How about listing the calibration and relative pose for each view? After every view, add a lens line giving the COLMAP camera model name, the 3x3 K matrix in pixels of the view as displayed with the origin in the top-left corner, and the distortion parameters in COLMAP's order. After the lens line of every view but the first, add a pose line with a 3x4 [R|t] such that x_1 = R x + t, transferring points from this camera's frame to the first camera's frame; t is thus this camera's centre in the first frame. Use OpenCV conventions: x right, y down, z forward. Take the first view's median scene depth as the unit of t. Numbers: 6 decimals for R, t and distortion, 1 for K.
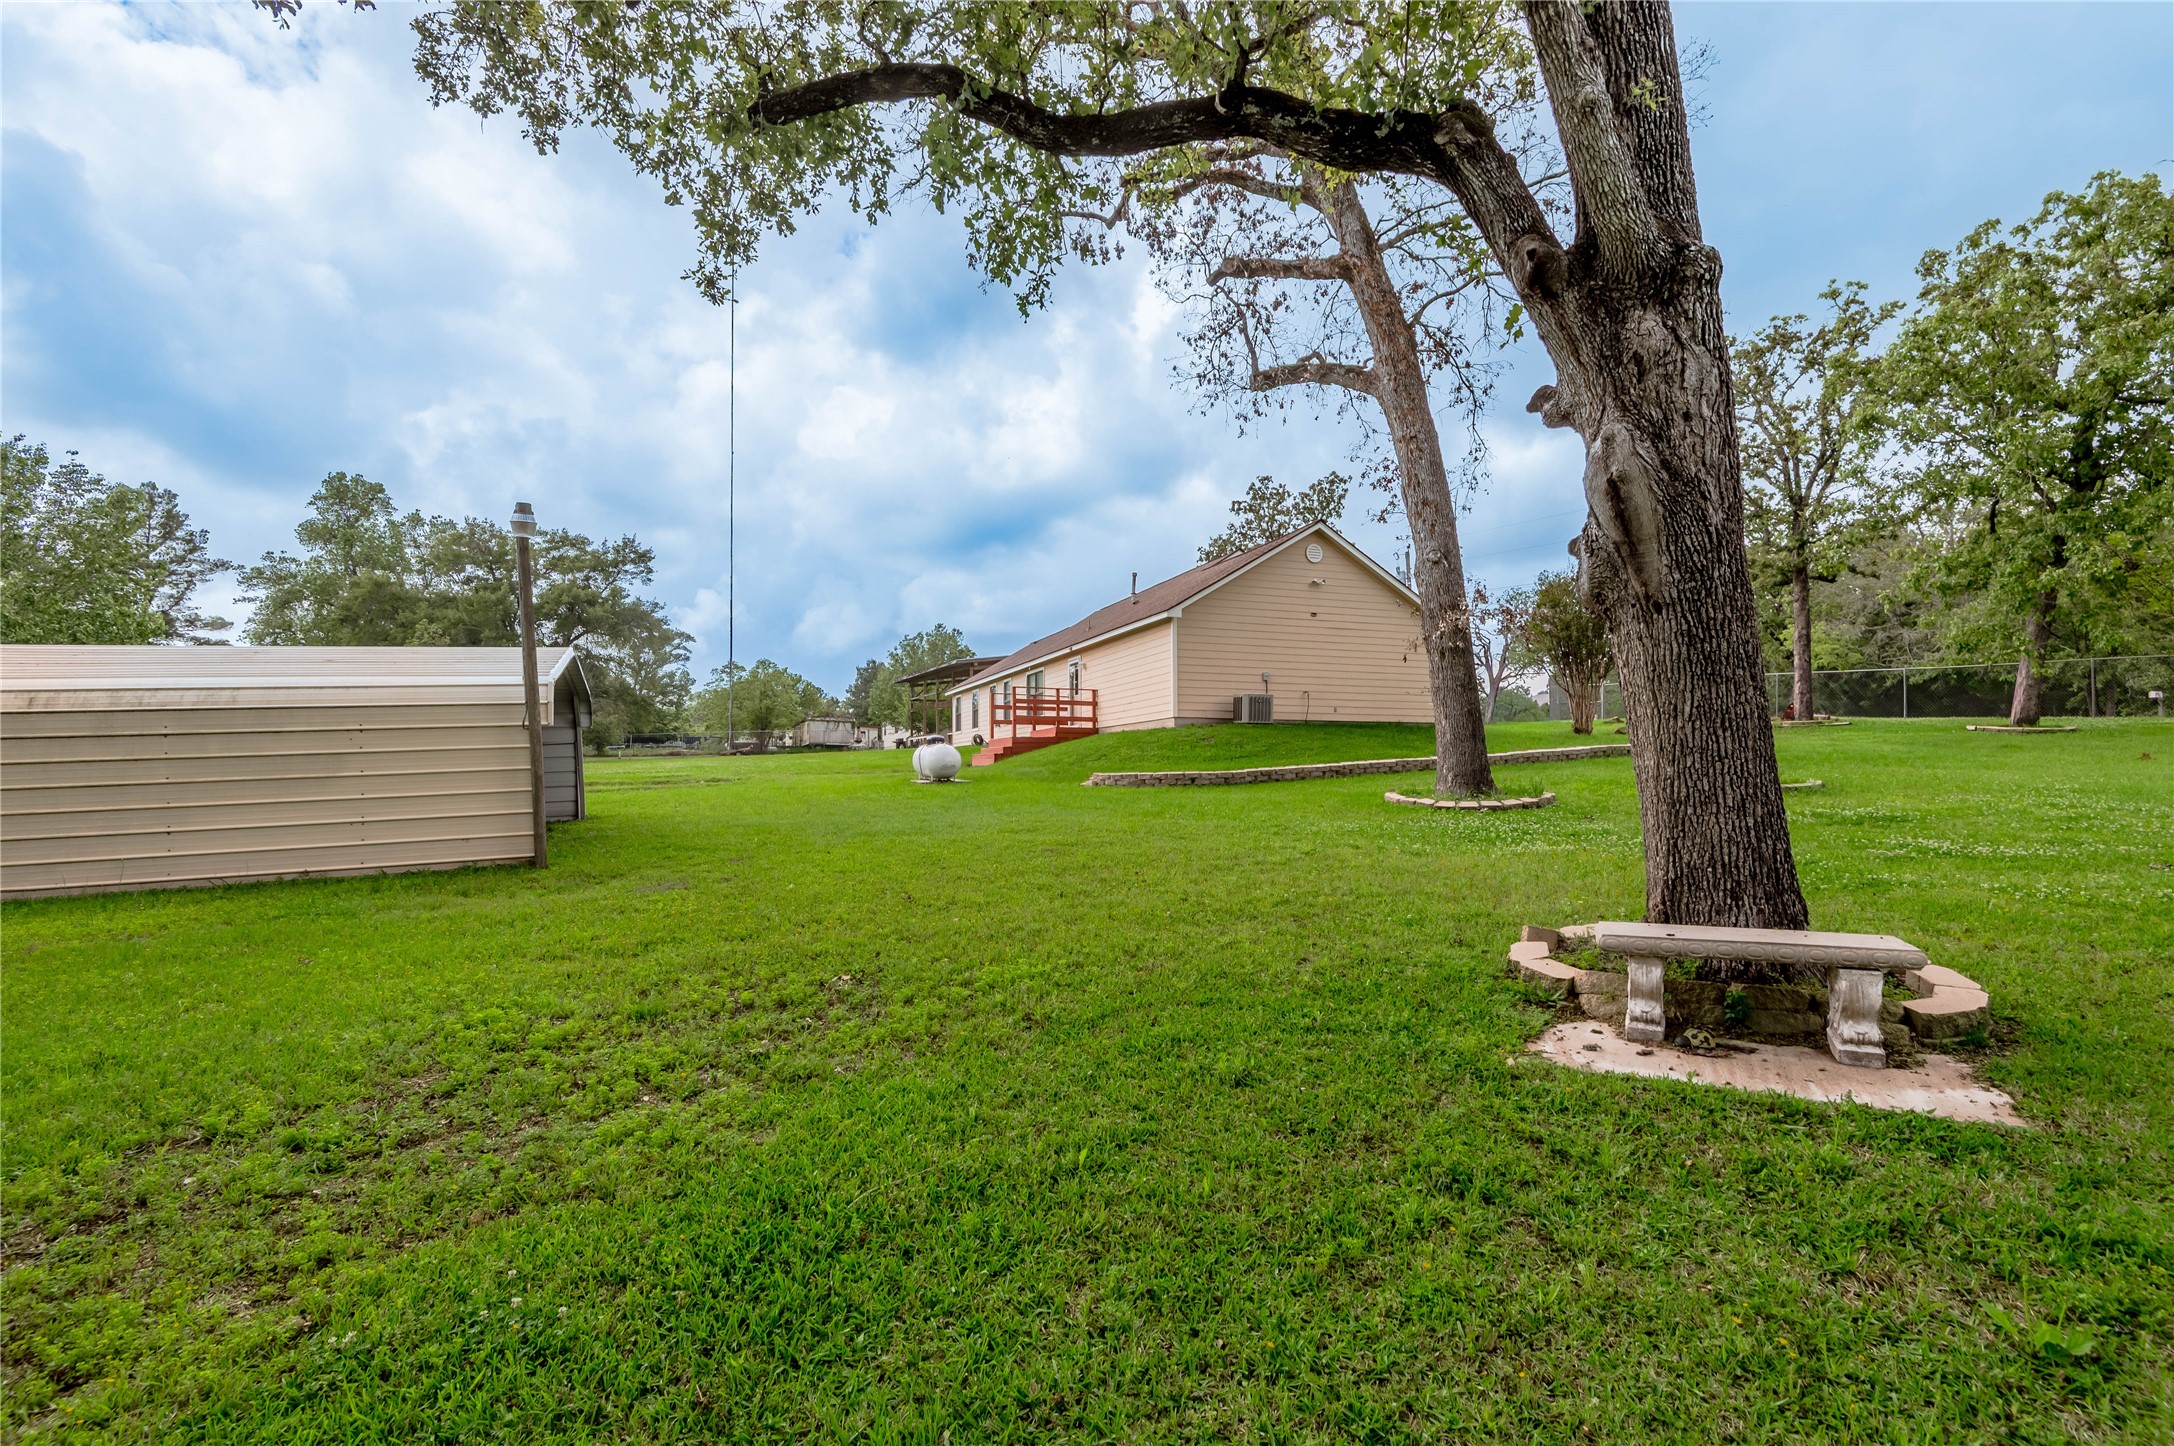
lens RADIAL K [[1017.5, 0, 1080.1], [0, 1017.5, 741.5], [0, 0, 1]] dist [0.016672, -0.000435]
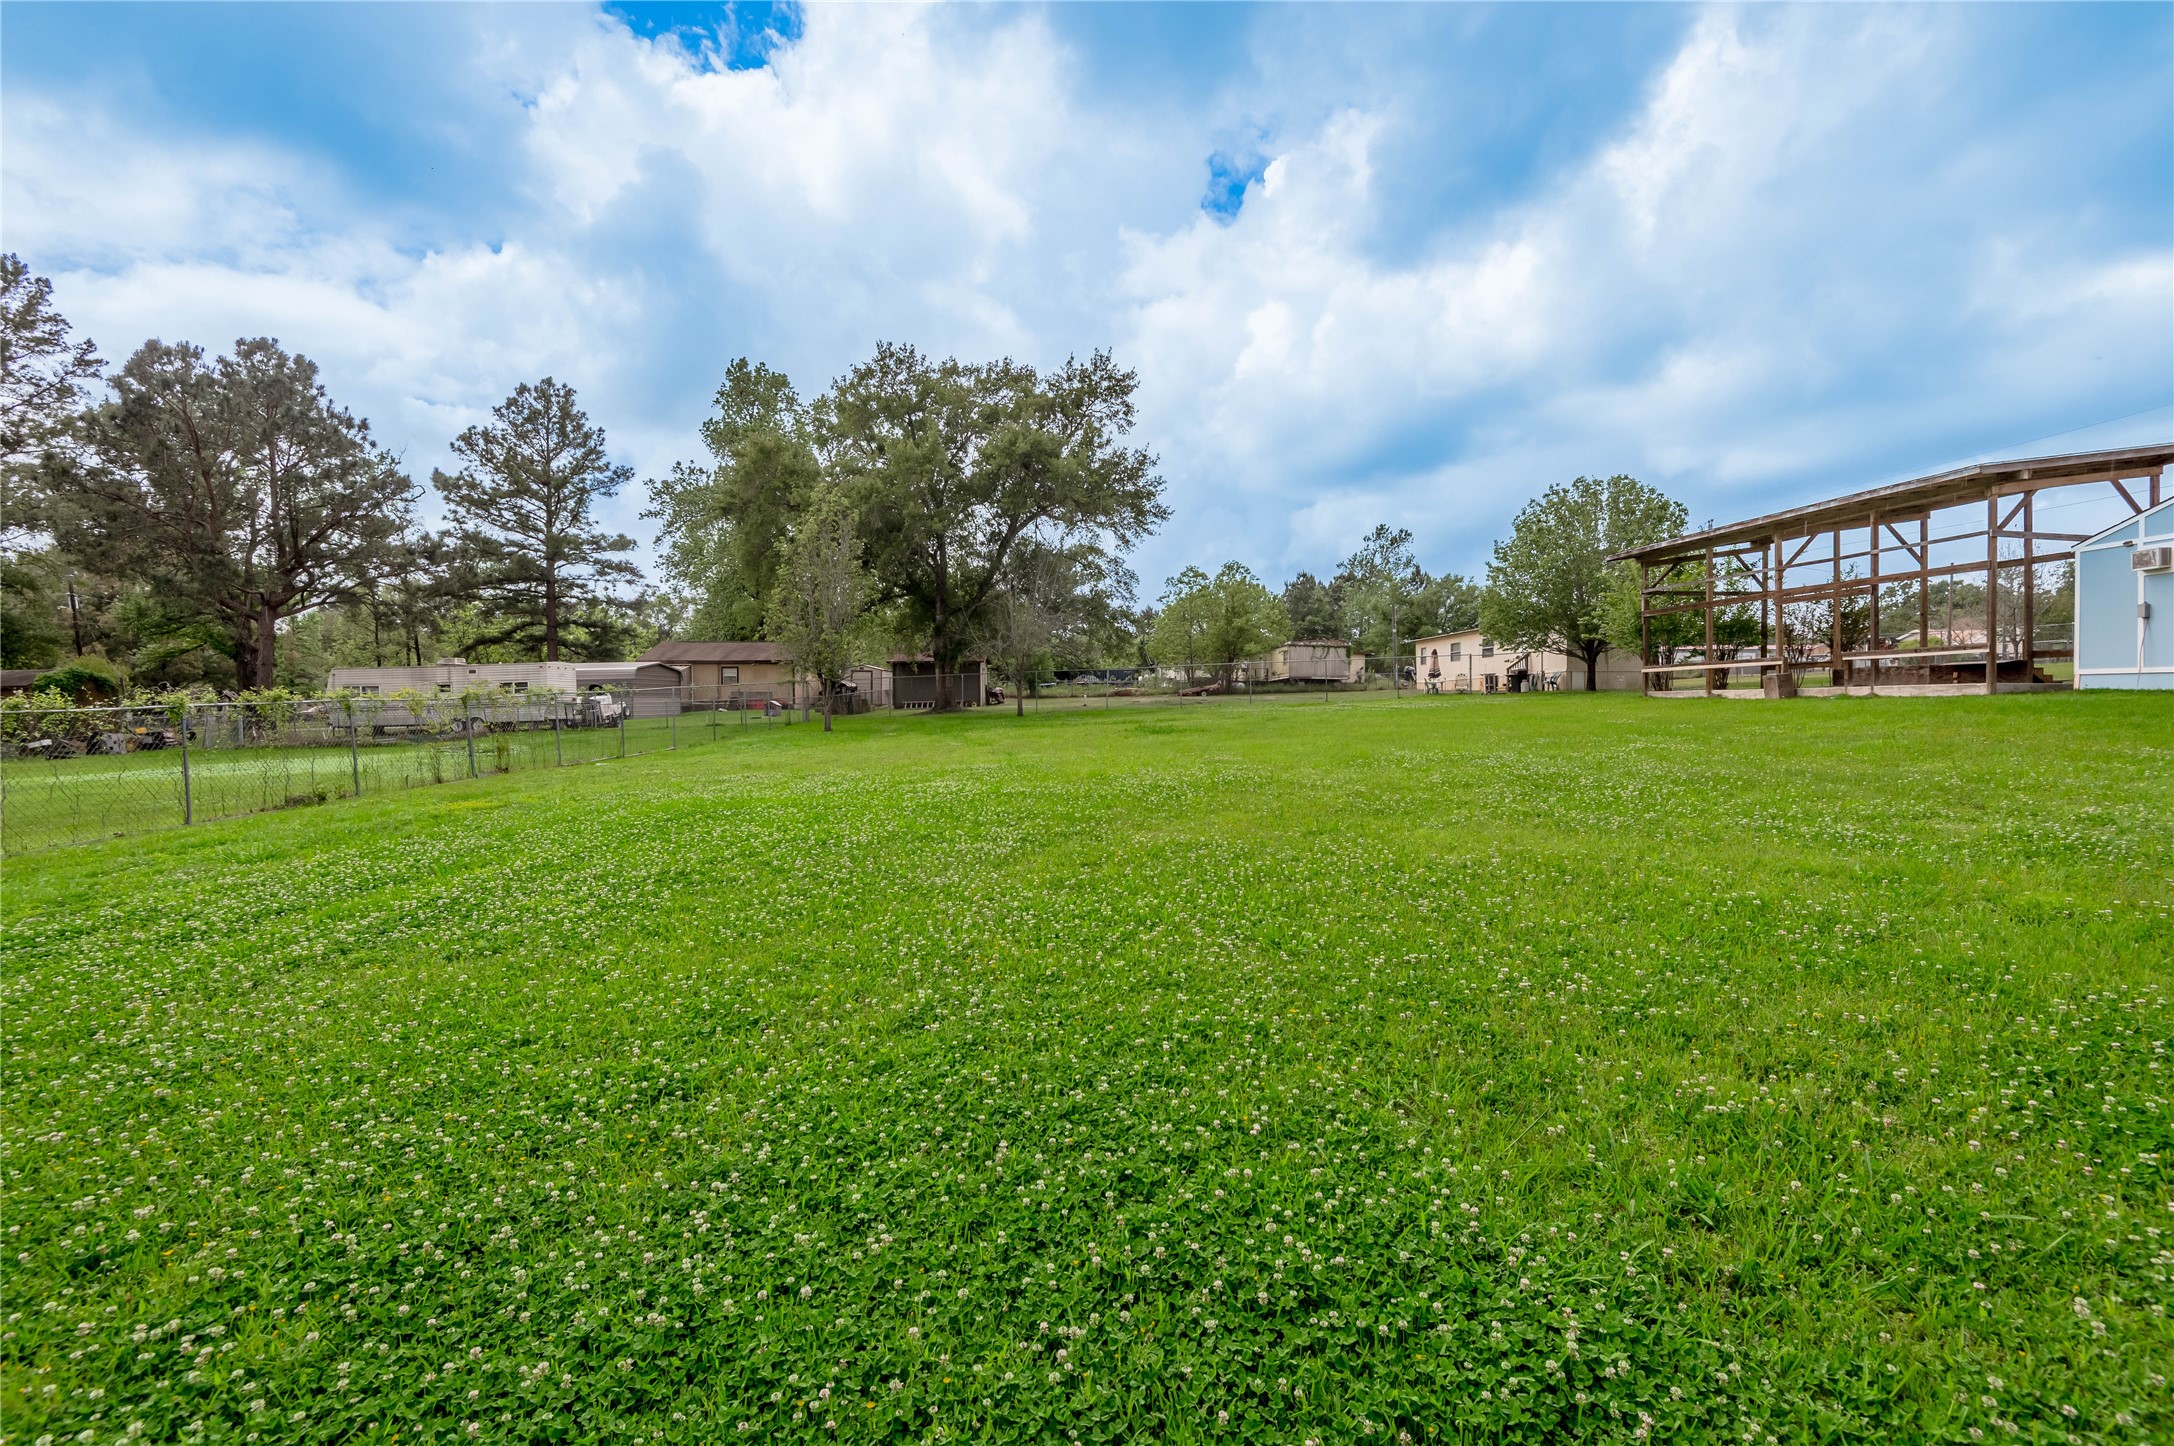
lens RADIAL K [[1017.5, 0, 1080.1], [0, 1017.5, 741.5], [0, 0, 1]] dist [0.016672, -0.000435]
pose [[0.941188, 0.009333, -0.337756, -0.190599], [0.014298, 0.997623, 0.067410, -0.004319], [0.337582, -0.068275, 0.938817, 0.312052]]
